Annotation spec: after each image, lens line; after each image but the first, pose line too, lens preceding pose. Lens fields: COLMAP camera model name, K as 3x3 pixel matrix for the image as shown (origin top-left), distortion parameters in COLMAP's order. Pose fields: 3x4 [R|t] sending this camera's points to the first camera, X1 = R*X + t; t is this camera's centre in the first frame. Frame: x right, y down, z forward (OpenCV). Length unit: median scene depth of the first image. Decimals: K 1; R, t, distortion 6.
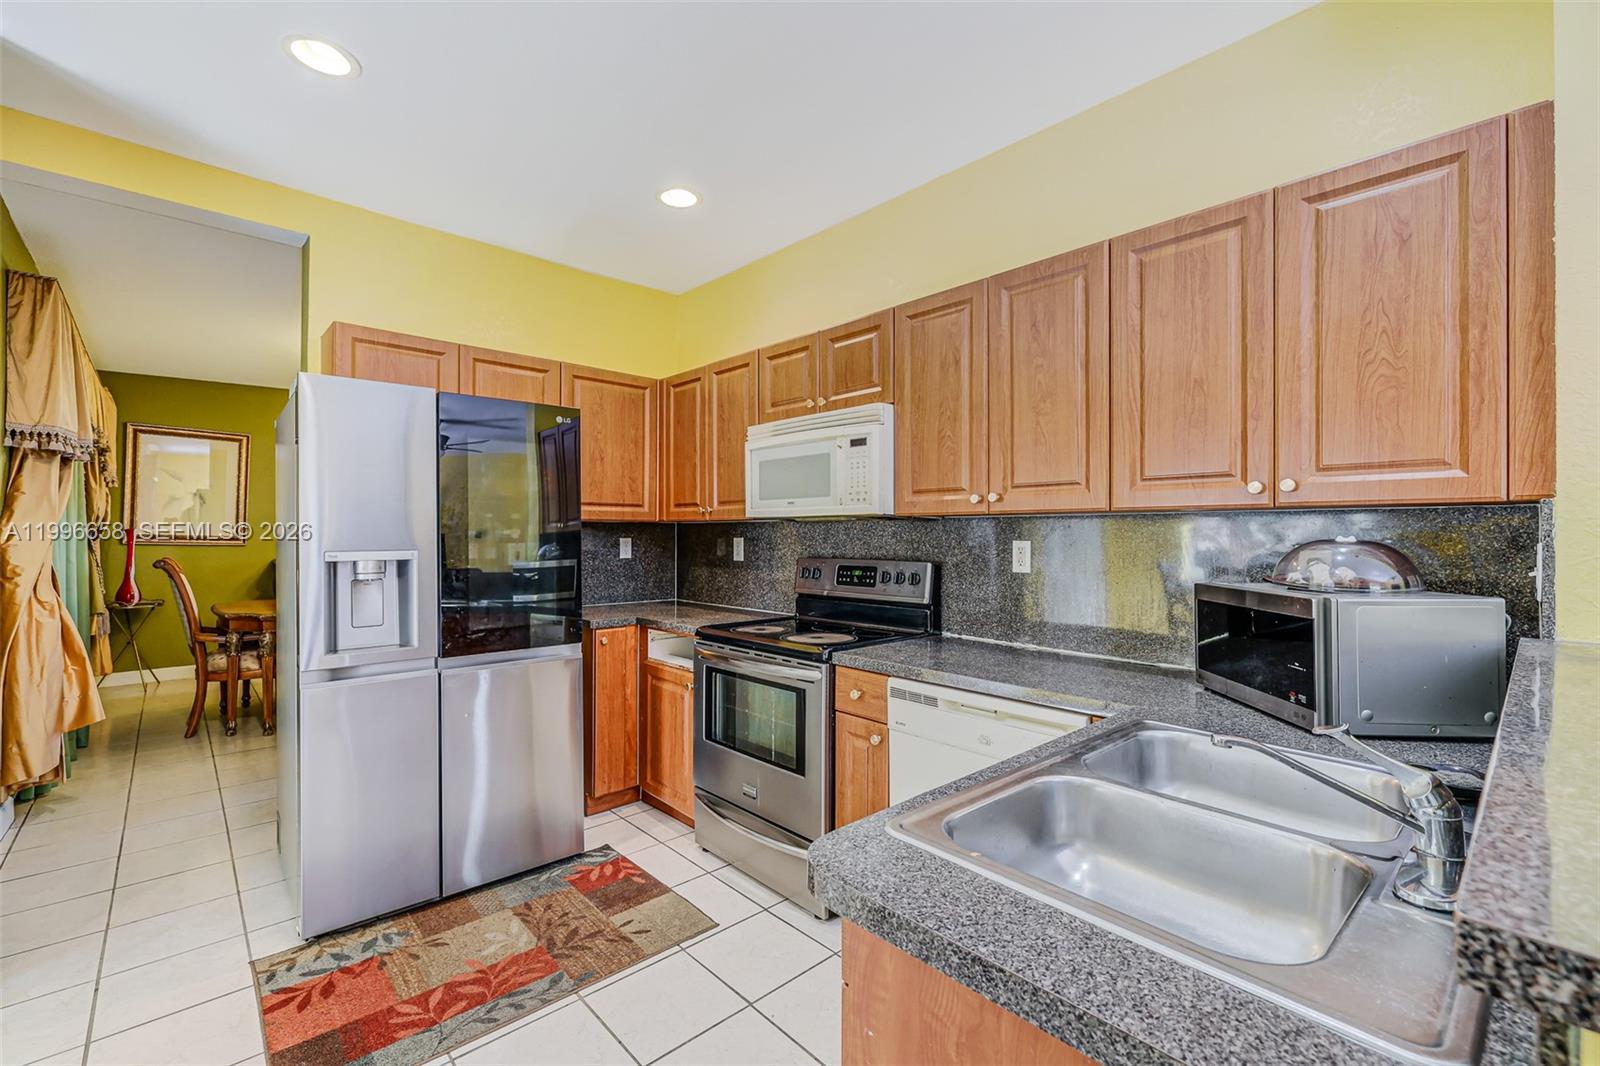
lens RADIAL K [[681.9, 0, 785.5], [0, 681.9, 532.2], [0, 0, 1]] dist [0.000152, 0.000052]
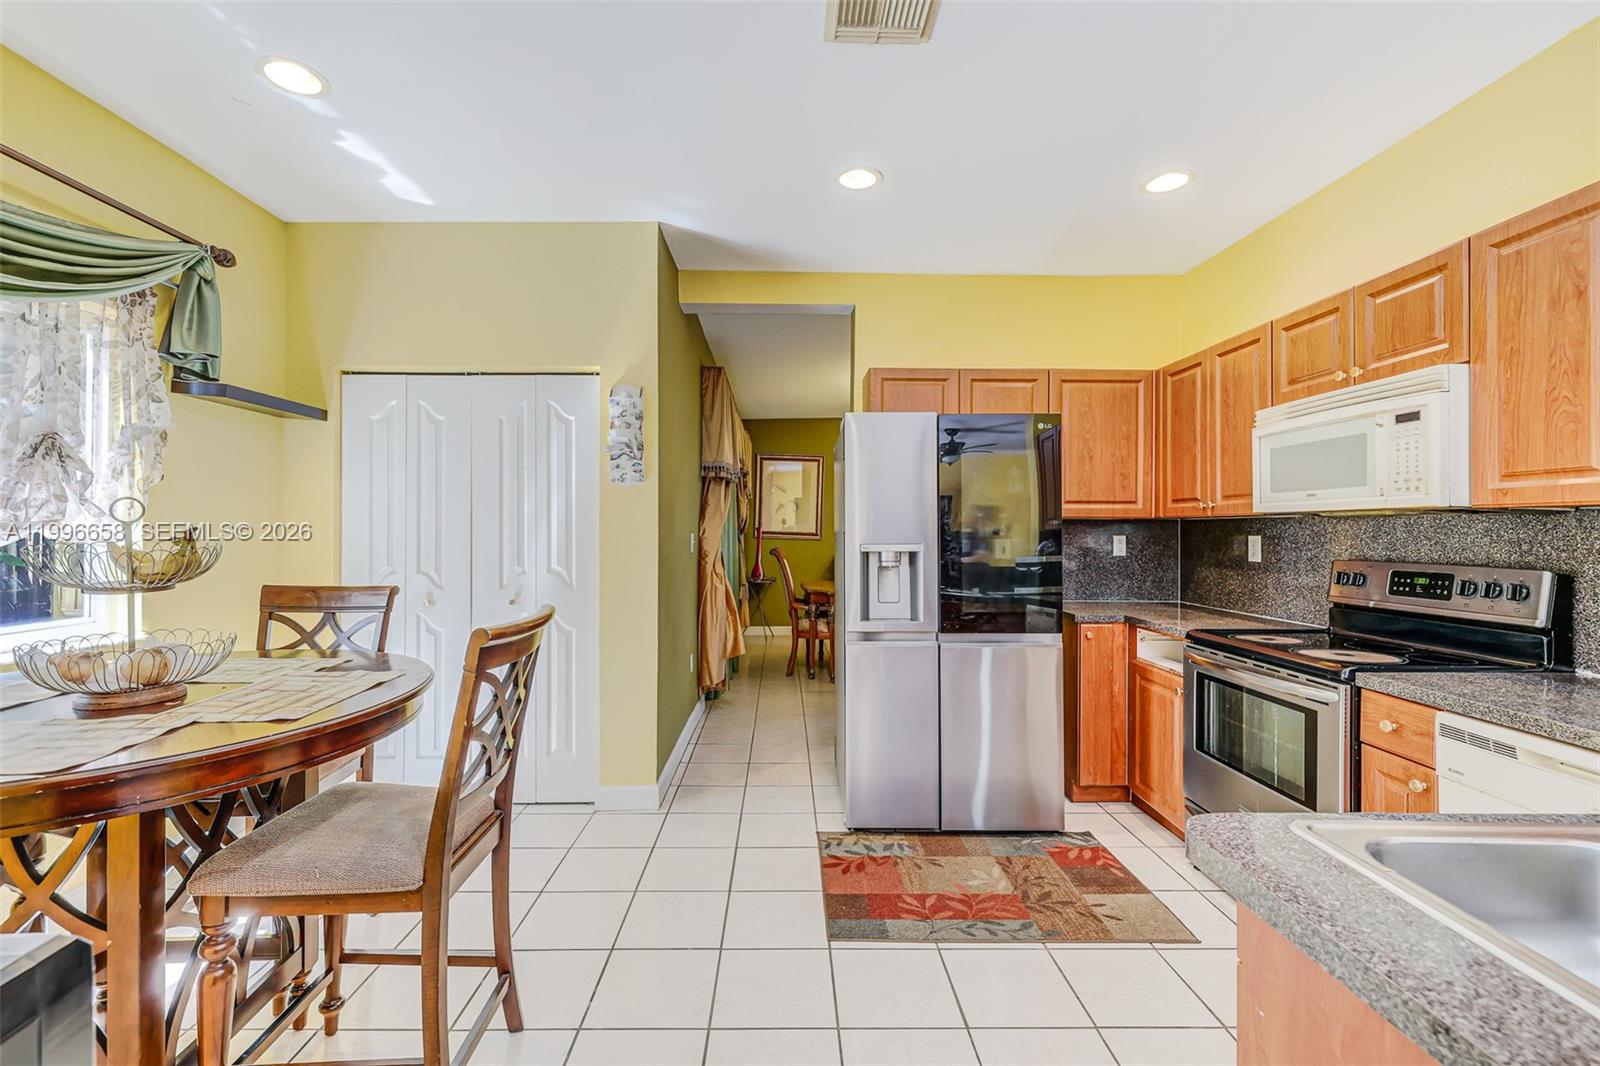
lens RADIAL K [[681.7, 0, 789.5], [0, 681.7, 528.8], [0, 0, 1]] dist [0.001002, 0.000154]
pose [[0.750042, -0.000875, -0.661390, 0.086848], [0.000080, 0.999999, -0.001231, 0.000184], [0.661390, 0.000871, 0.750041, -0.079869]]
